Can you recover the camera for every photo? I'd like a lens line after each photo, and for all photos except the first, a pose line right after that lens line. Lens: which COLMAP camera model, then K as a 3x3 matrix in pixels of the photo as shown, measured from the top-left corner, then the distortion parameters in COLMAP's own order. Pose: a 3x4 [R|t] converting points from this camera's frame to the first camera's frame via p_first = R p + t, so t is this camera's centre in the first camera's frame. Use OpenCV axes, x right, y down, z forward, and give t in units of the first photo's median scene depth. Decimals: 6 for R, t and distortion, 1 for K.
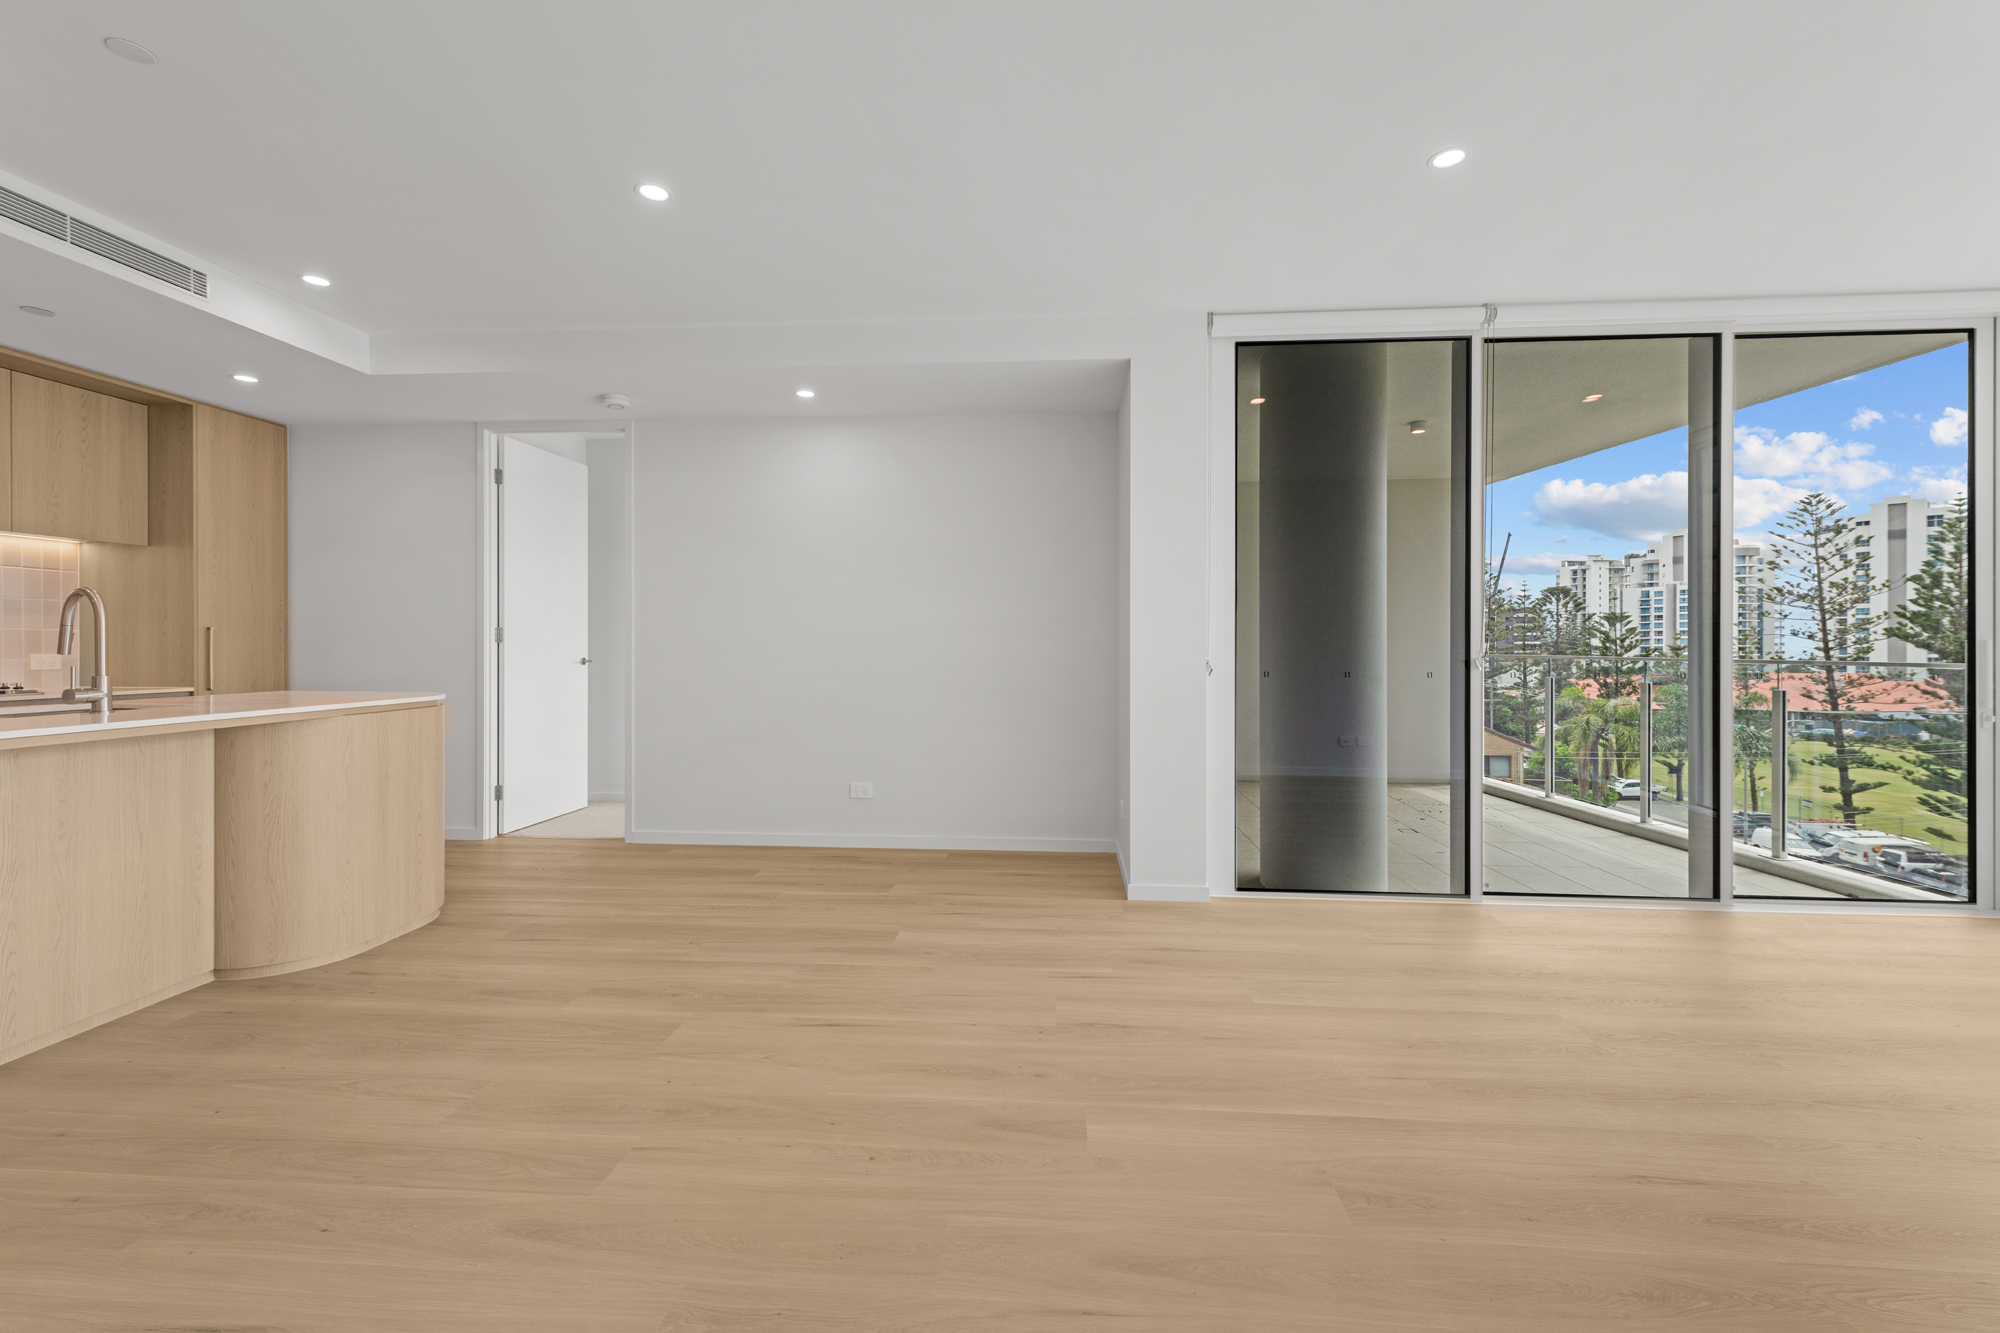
lens RADIAL K [[810.3, 0, 1000.6], [0, 810.3, 646.1], [0, 0, 1]] dist [0.008577, -0.000388]
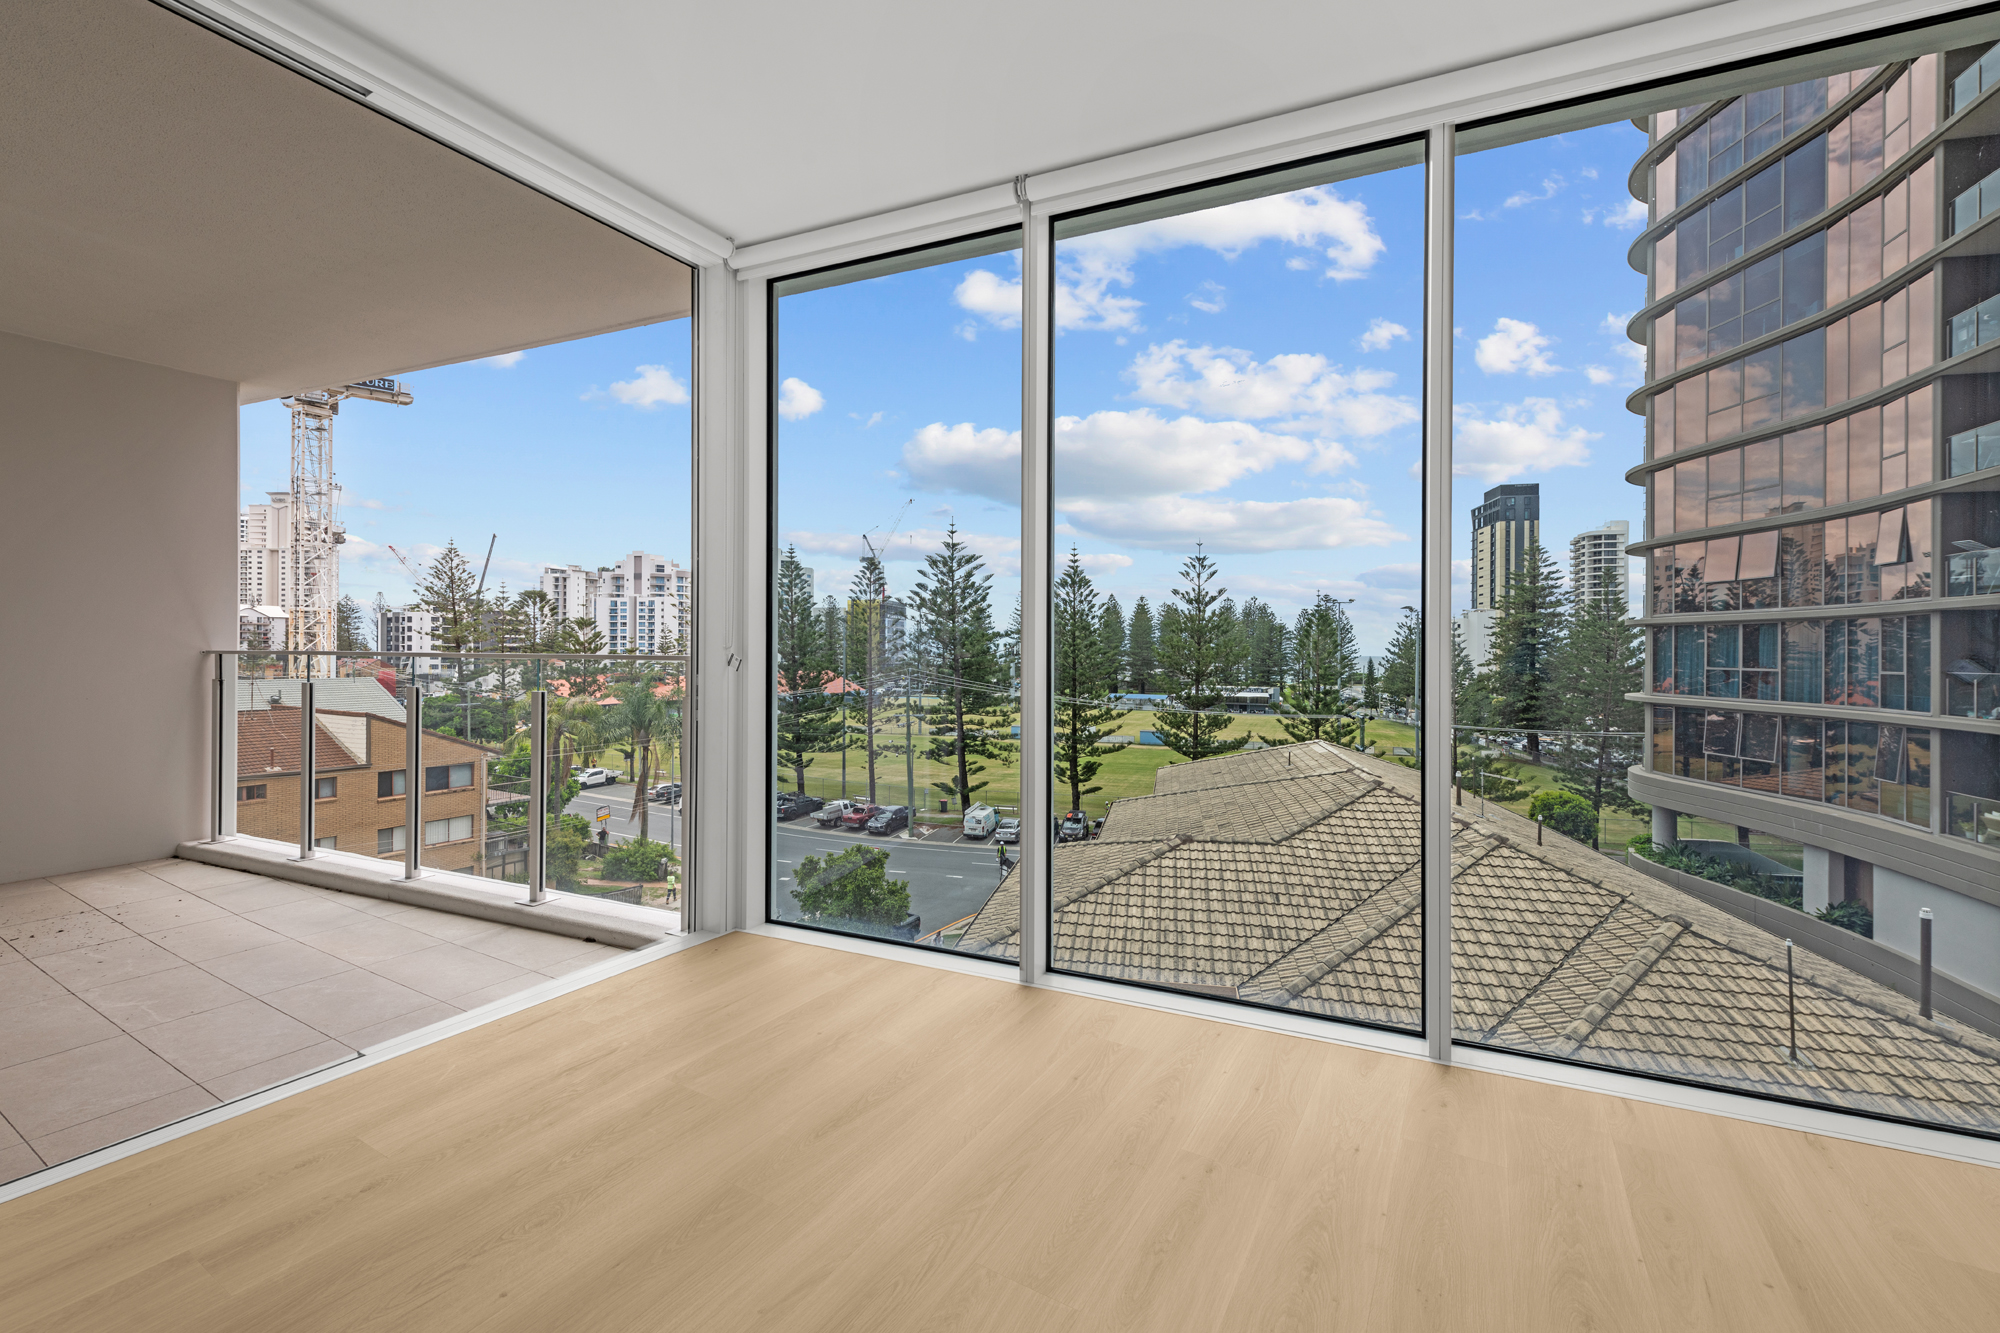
lens RADIAL K [[810.3, 0, 1000.6], [0, 810.3, 646.1], [0, 0, 1]] dist [0.008577, -0.000388]
pose [[0.442974, 0.007689, 0.896501, 0.400320], [-0.005078, 0.999969, -0.006068, 0.010202], [-0.896520, -0.001864, 0.442999, 0.236429]]
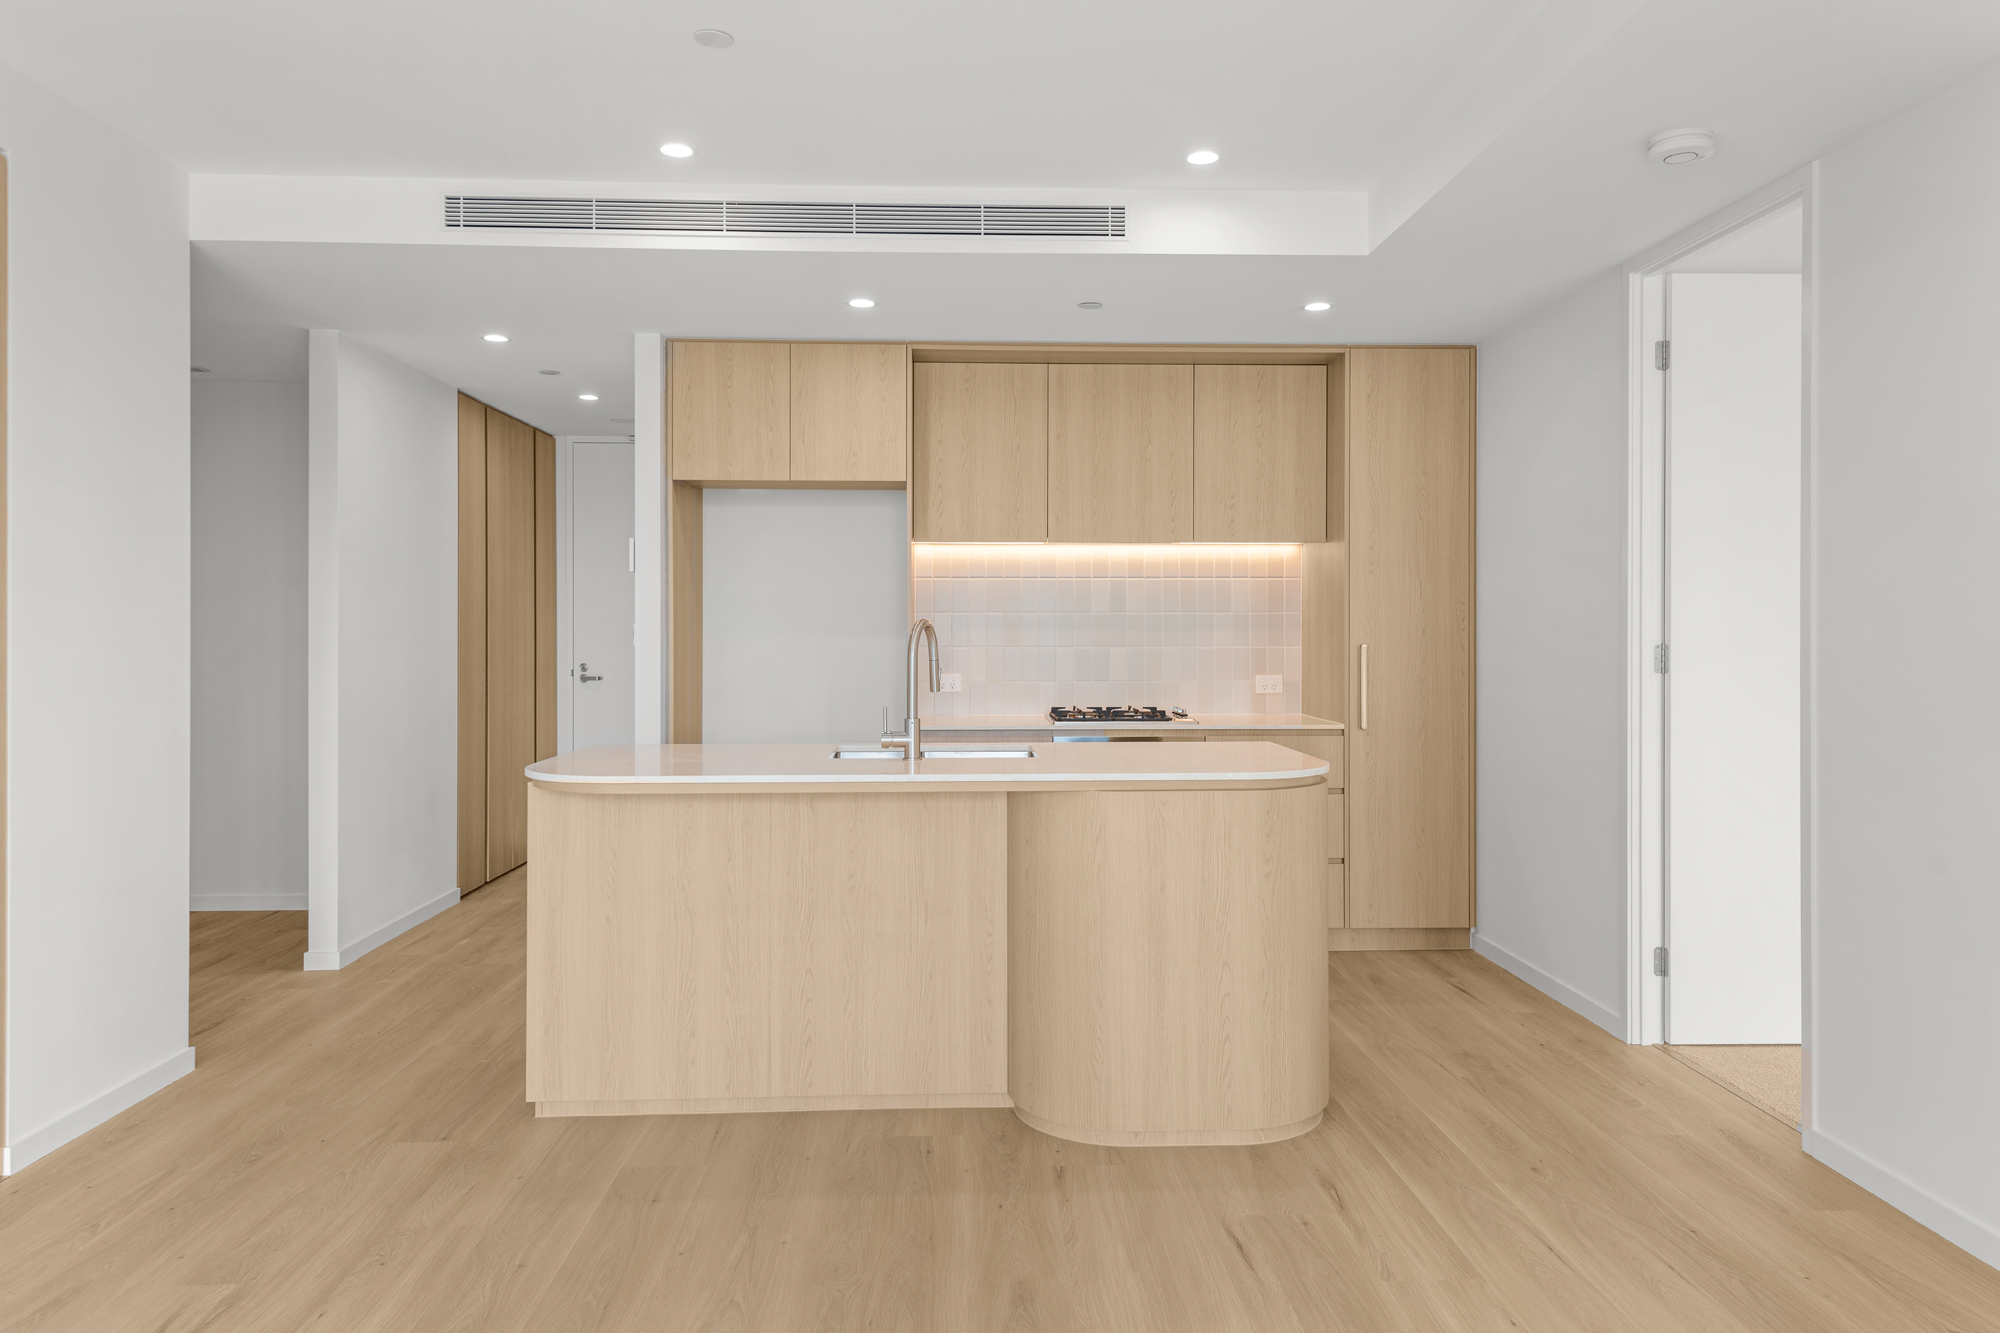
lens RADIAL K [[1333.2, 0, 1001.5], [0, 1333.2, 635.0], [0, 0, 1]] dist [0.002621, -0.000297]
pose [[0.113212, 0.000000, -0.993571, 0.185007], [-0.001777, 0.999998, -0.000202, -0.028368], [0.993569, 0.001789, 0.113212, 0.481171]]
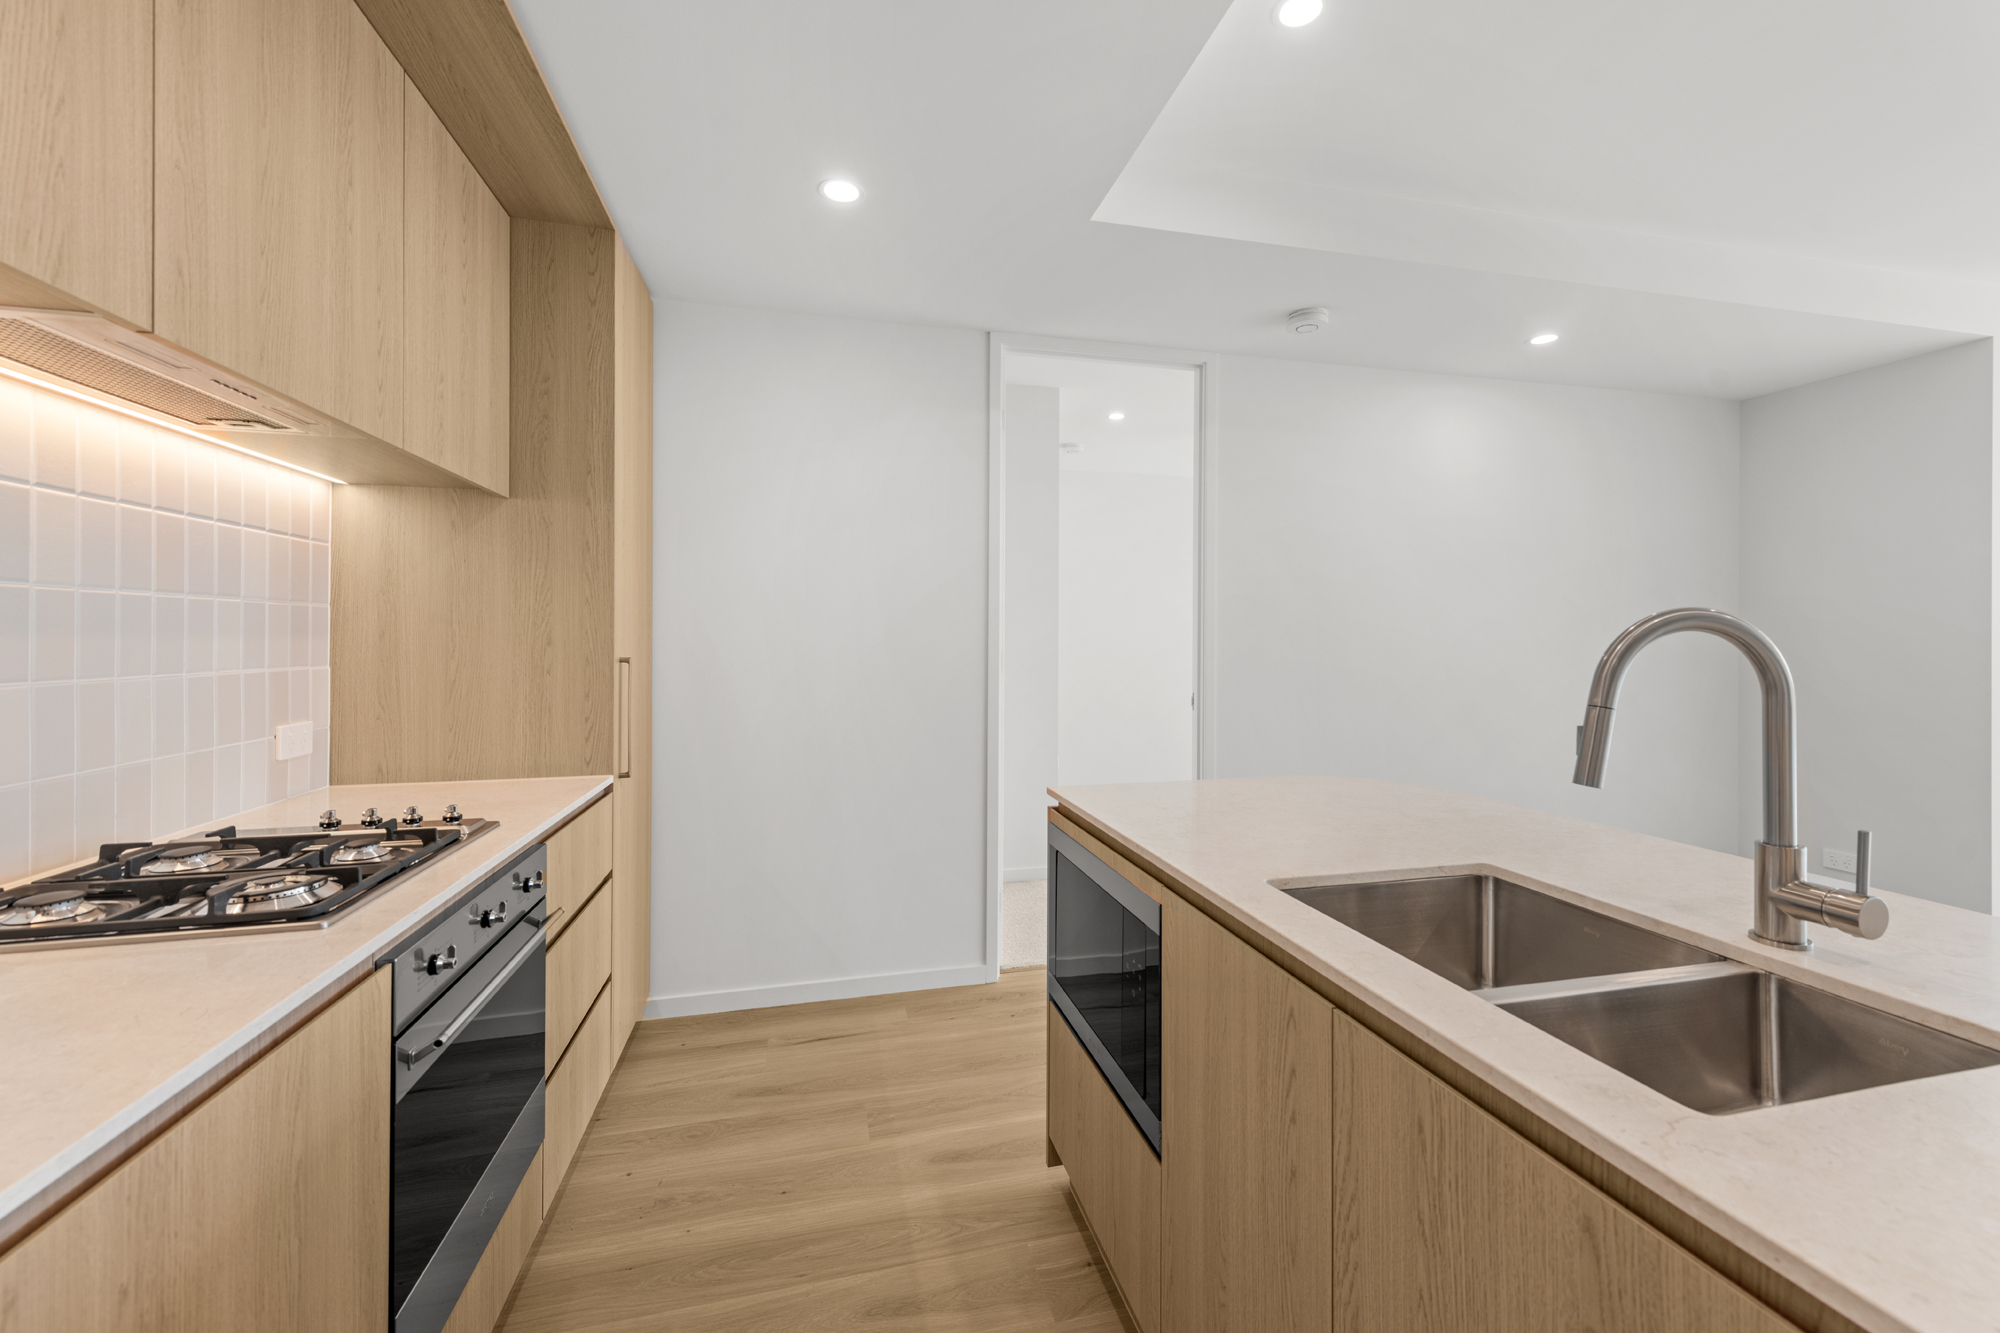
lens RADIAL K [[778.8, 0, 997.0], [0, 778.8, 629.6], [0, 0, 1]] dist [0.000053, 0.000005]
pose [[0.955589, 0.001998, 0.294695, -0.763866], [0.002204, 0.999901, -0.013926, -0.028273], [-0.294693, 0.013957, 0.955490, 0.391768]]
